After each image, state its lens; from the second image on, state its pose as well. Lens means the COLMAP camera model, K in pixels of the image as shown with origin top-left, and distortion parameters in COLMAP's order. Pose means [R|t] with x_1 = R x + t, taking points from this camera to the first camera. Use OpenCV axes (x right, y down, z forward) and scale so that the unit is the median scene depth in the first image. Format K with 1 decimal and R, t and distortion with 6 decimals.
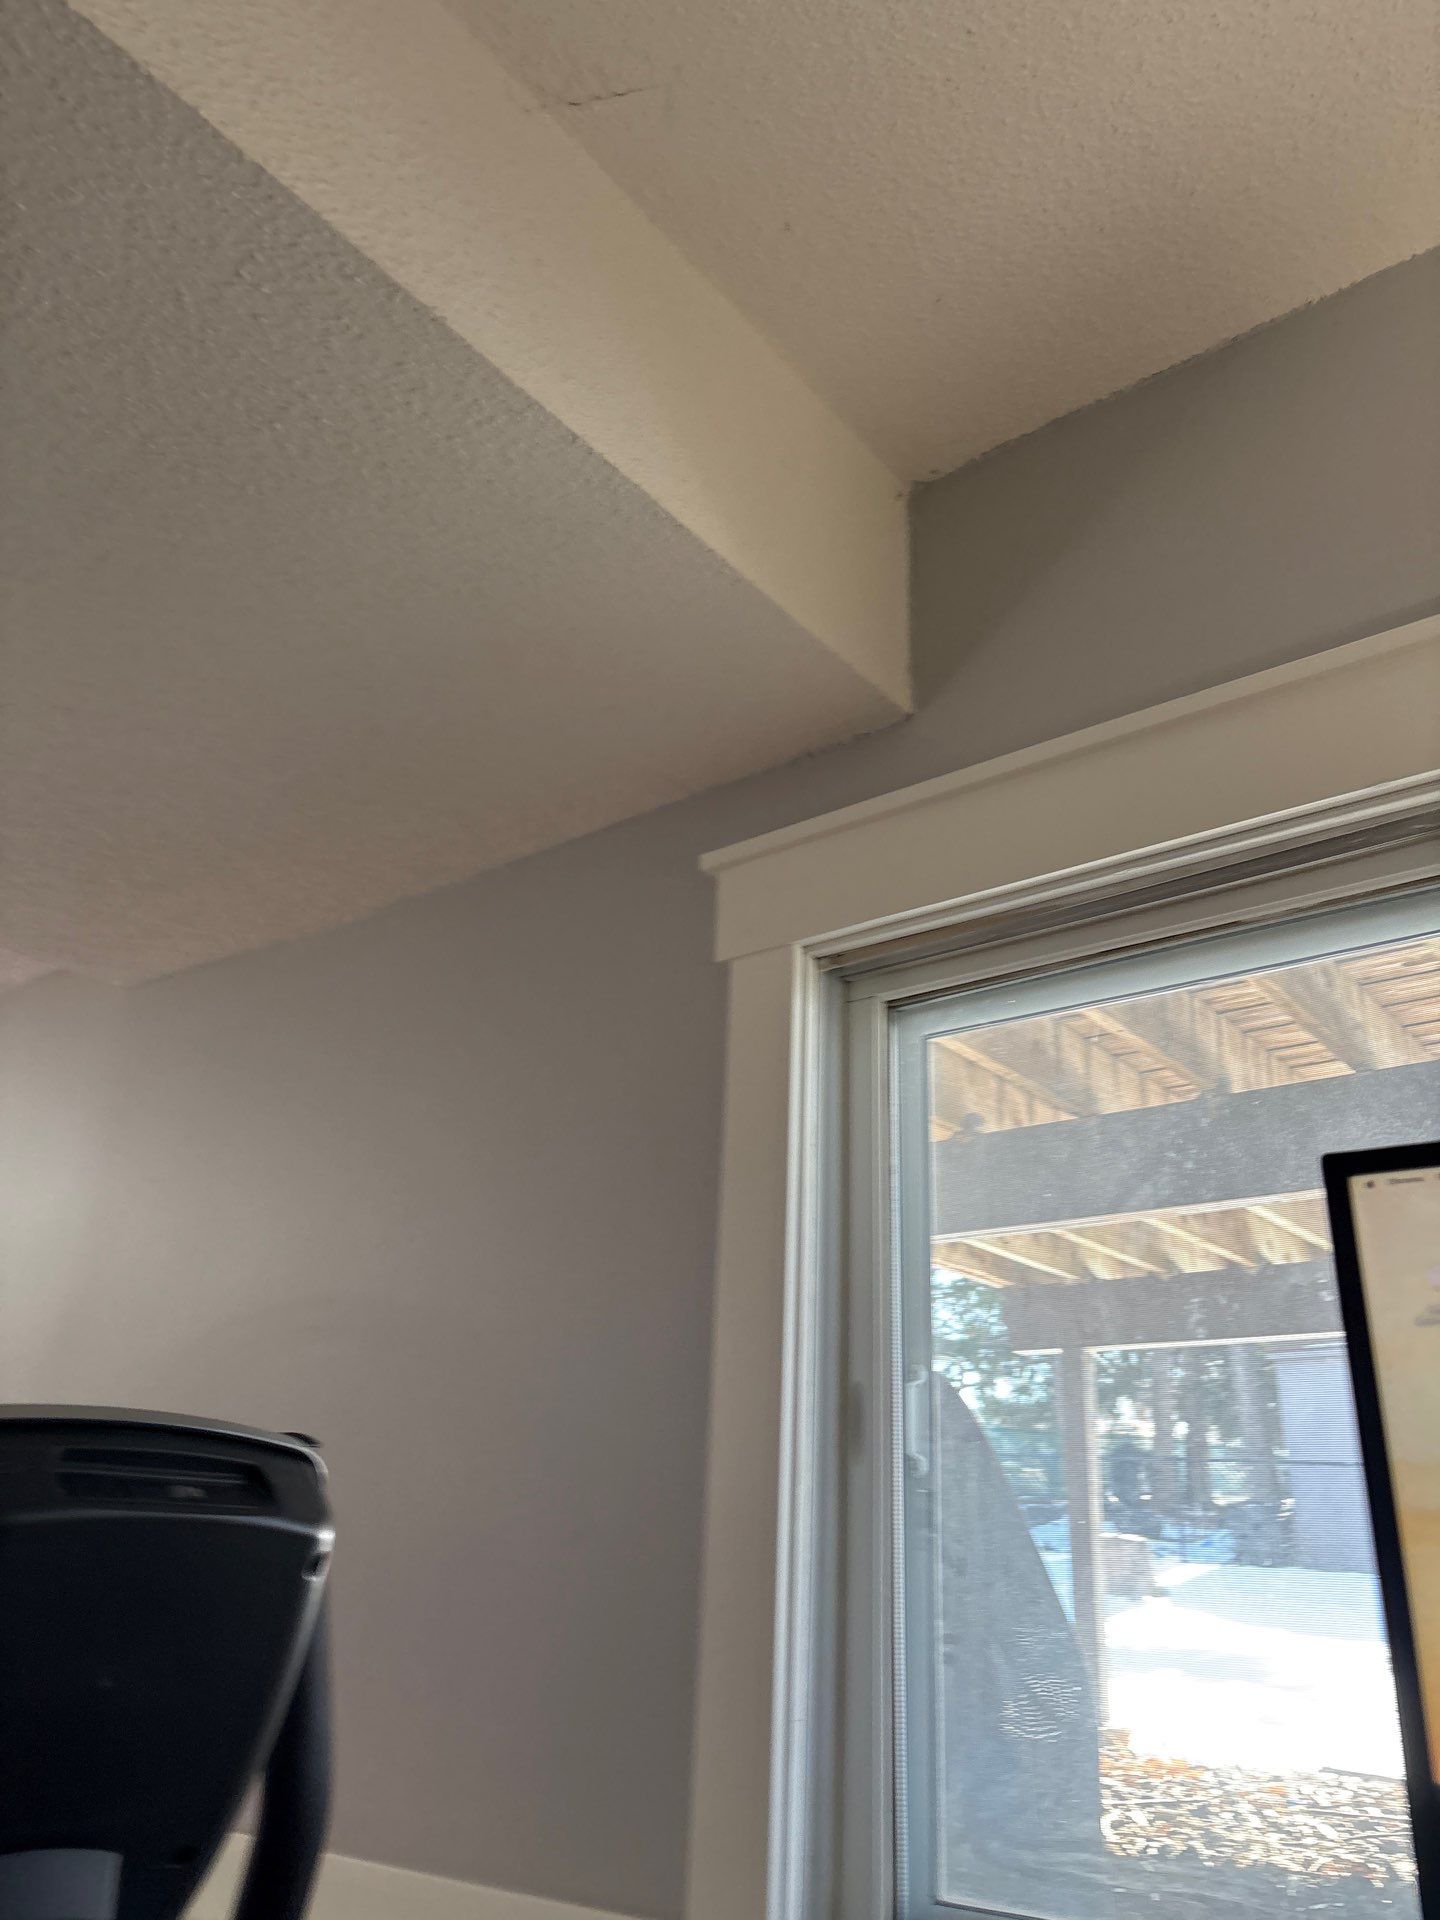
lens RADIAL K [[1464.9, 0, 730.2], [0, 1464.9, 969.8], [0, 0, 1]] dist [0.031290, -0.024618]
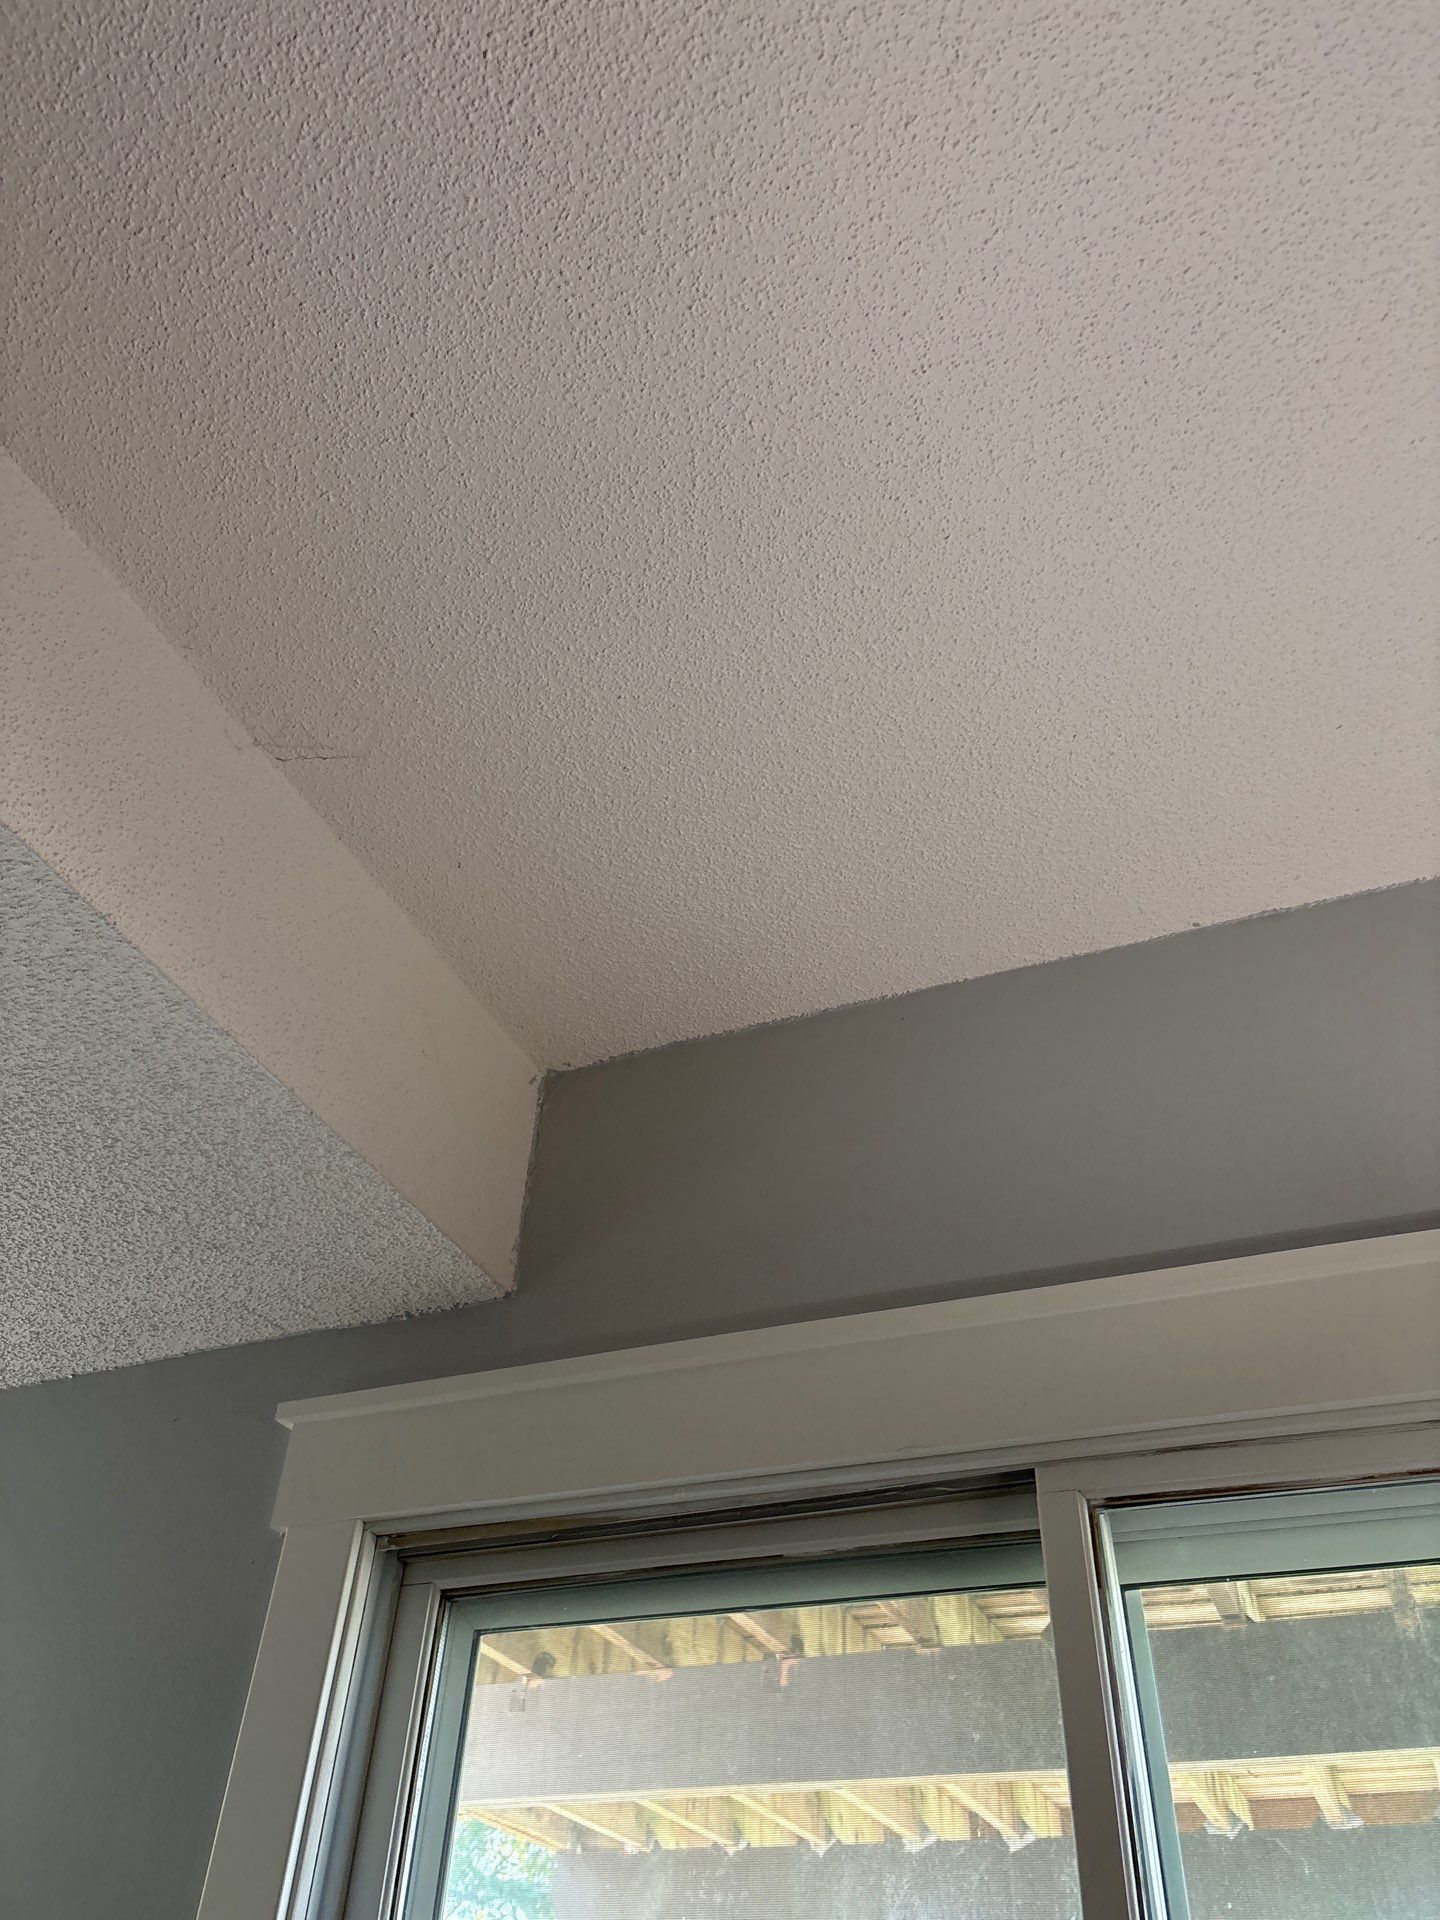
lens RADIAL K [[1464.9, 0, 695.4], [0, 1464.9, 943.5], [0, 0, 1]] dist [0.031290, -0.024618]
pose [[0.967455, 0.172859, 0.184799, 0.014932], [-0.106408, 0.940509, -0.322677, -0.084200], [-0.229583, 0.292511, 0.928294, -0.070051]]
